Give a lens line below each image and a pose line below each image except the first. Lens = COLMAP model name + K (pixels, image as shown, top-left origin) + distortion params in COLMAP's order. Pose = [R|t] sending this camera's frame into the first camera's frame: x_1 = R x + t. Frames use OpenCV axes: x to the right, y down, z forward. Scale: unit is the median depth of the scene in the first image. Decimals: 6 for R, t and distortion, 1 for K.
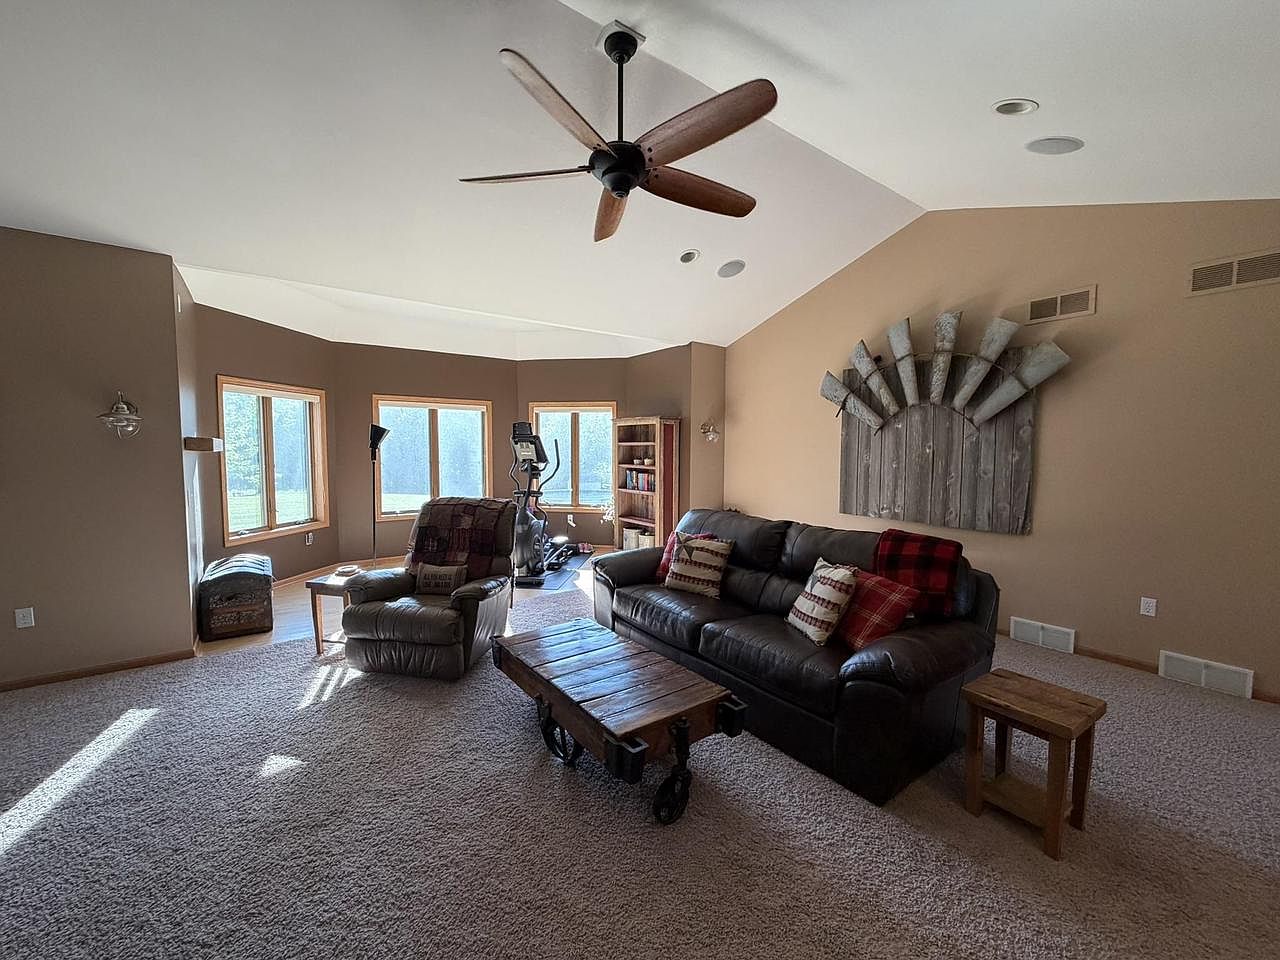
lens RADIAL K [[516.6, 0, 640.0], [0, 516.6, 480.0], [0, 0, 1]] dist [-0.000611, 0.000021]
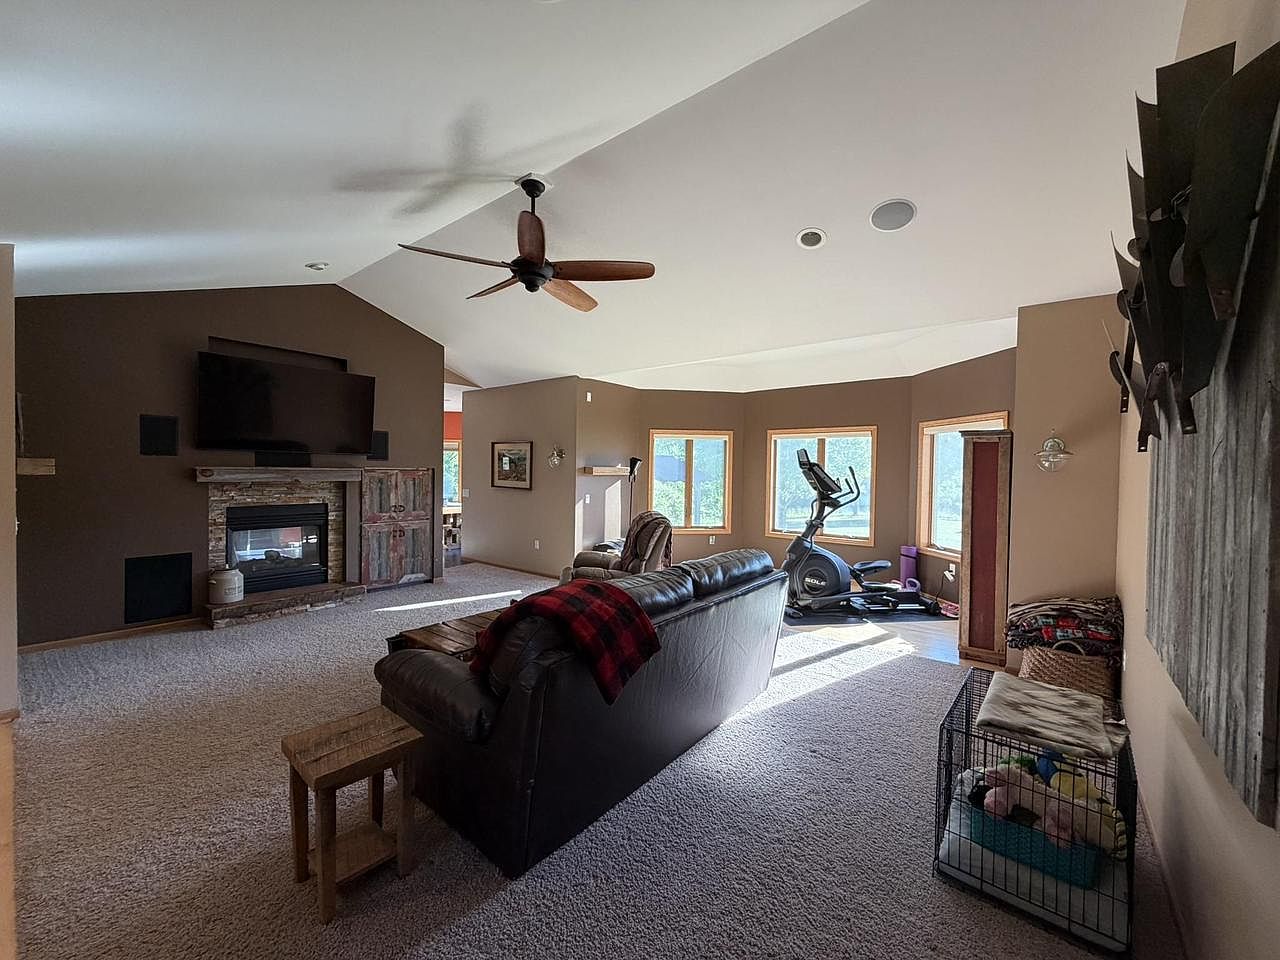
lens RADIAL K [[516.6, 0, 640.0], [0, 516.6, 480.0], [0, 0, 1]] dist [-0.000611, 0.000021]
pose [[0.283517, 0.023520, -0.958679, 0.682682], [-0.078510, 0.996913, 0.001240, -0.033579], [0.955748, 0.074914, 0.284489, 0.475754]]
